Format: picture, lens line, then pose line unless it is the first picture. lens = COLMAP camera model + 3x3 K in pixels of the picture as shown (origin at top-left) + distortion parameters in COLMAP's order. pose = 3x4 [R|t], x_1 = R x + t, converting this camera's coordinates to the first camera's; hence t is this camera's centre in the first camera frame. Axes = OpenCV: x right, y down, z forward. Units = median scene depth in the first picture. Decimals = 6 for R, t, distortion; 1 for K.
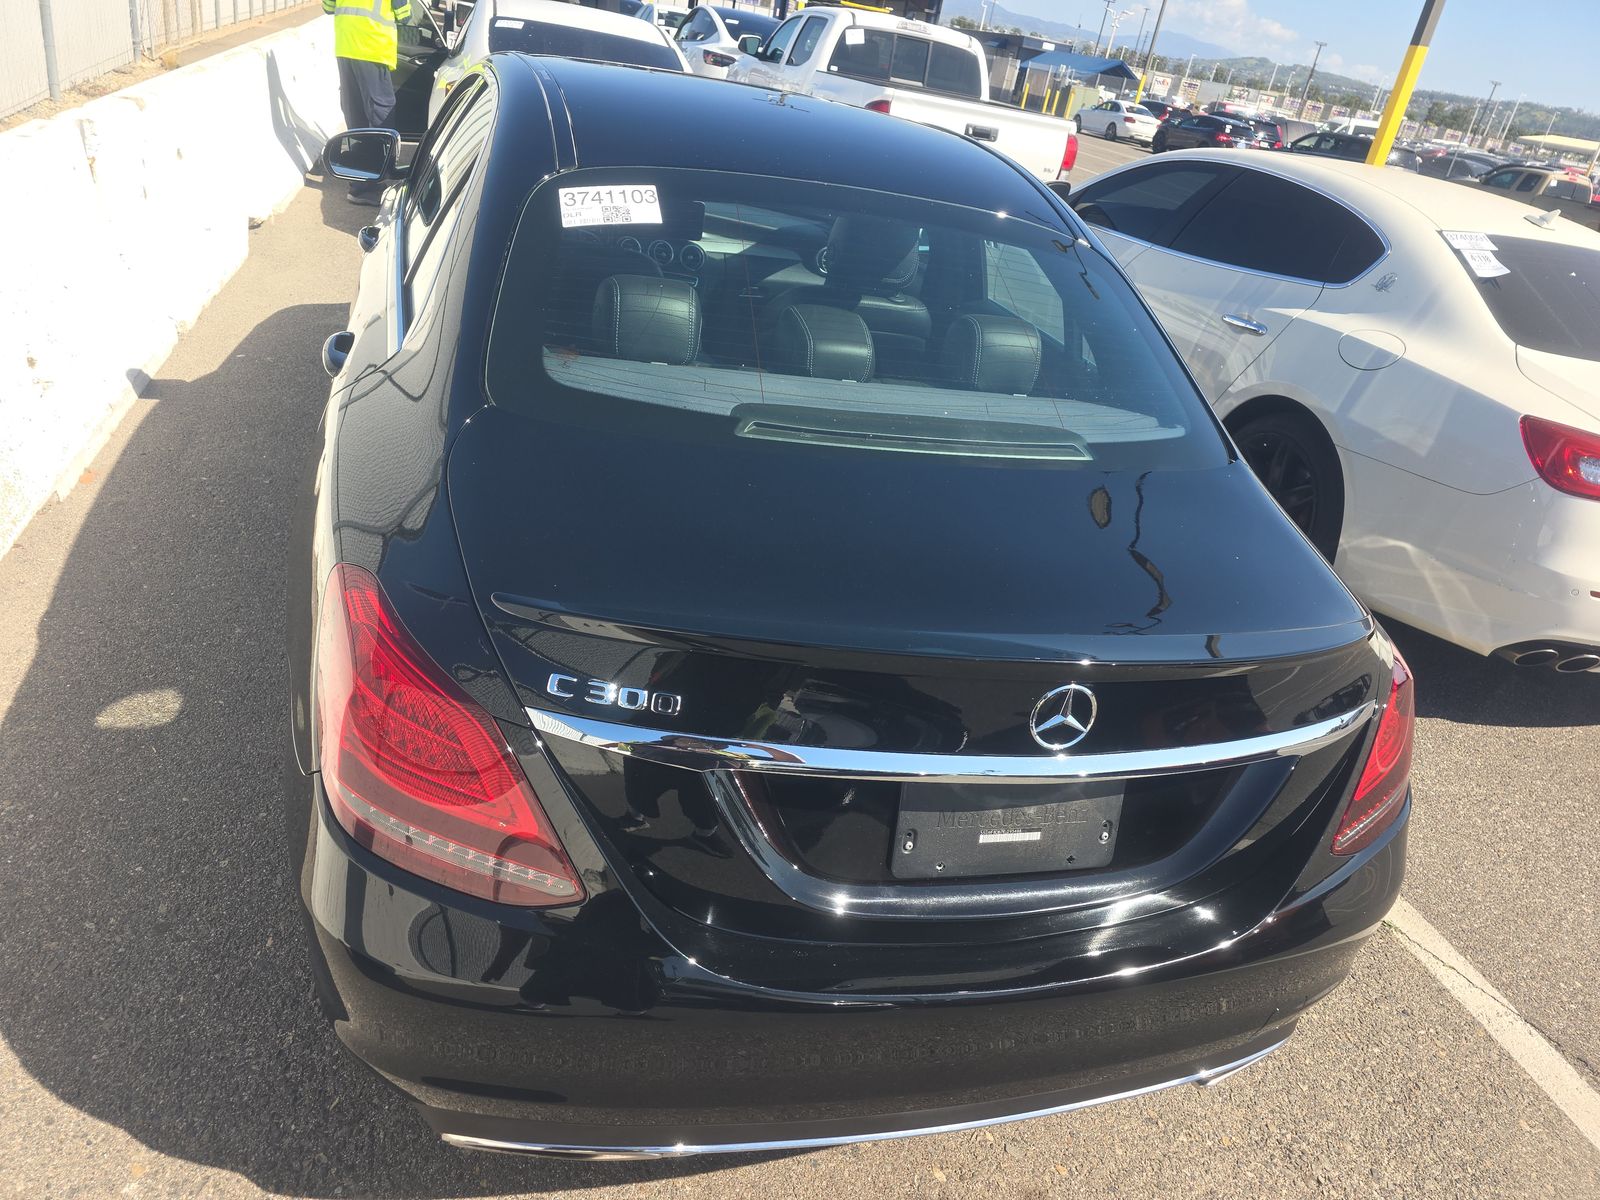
lens RADIAL K [[1085.0, 0, 803.1], [0, 1085.0, 599.3], [0, 0, 1]] dist [0.037272, -0.032977]
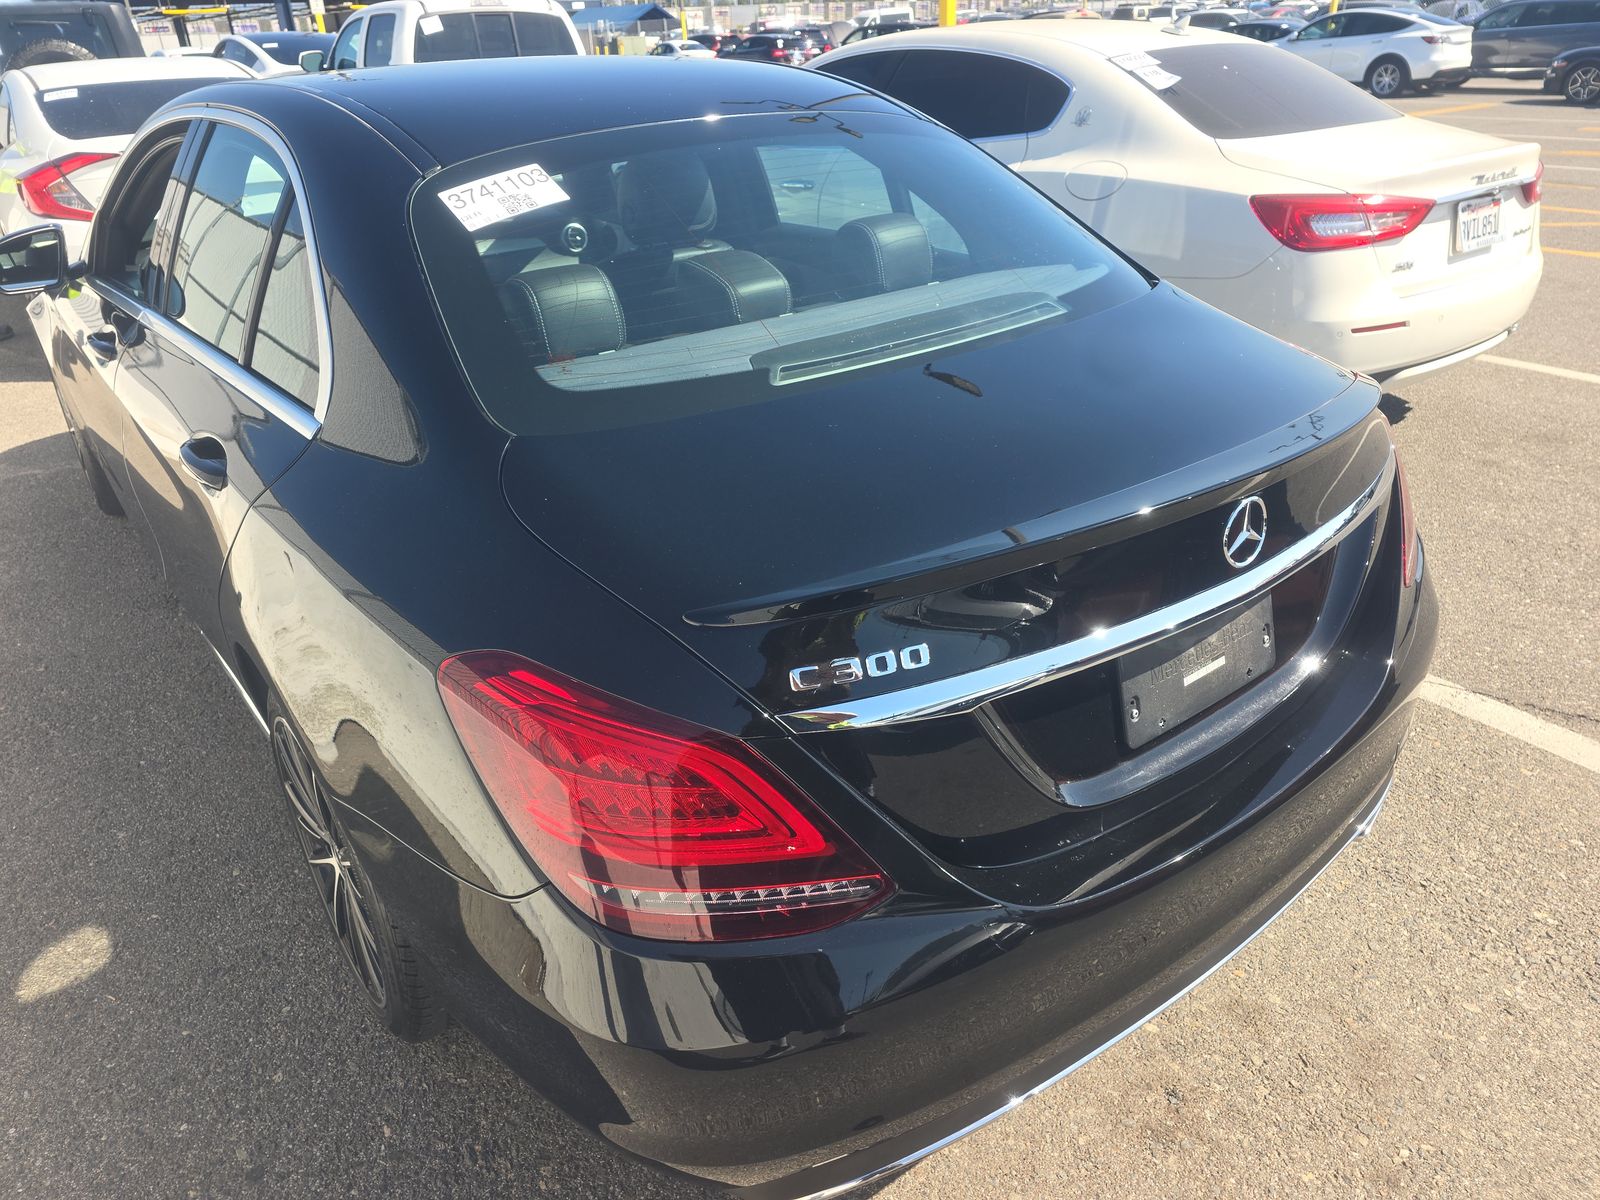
lens RADIAL K [[1085.0, 0, 809.7], [0, 1085.0, 598.2], [0, 0, 1]] dist [0.037272, -0.032977]
pose [[0.907862, -0.348884, 0.232522, -0.235952], [0.342530, 0.937004, 0.068533, -0.025749], [-0.241784, 0.017427, 0.970174, 0.071914]]
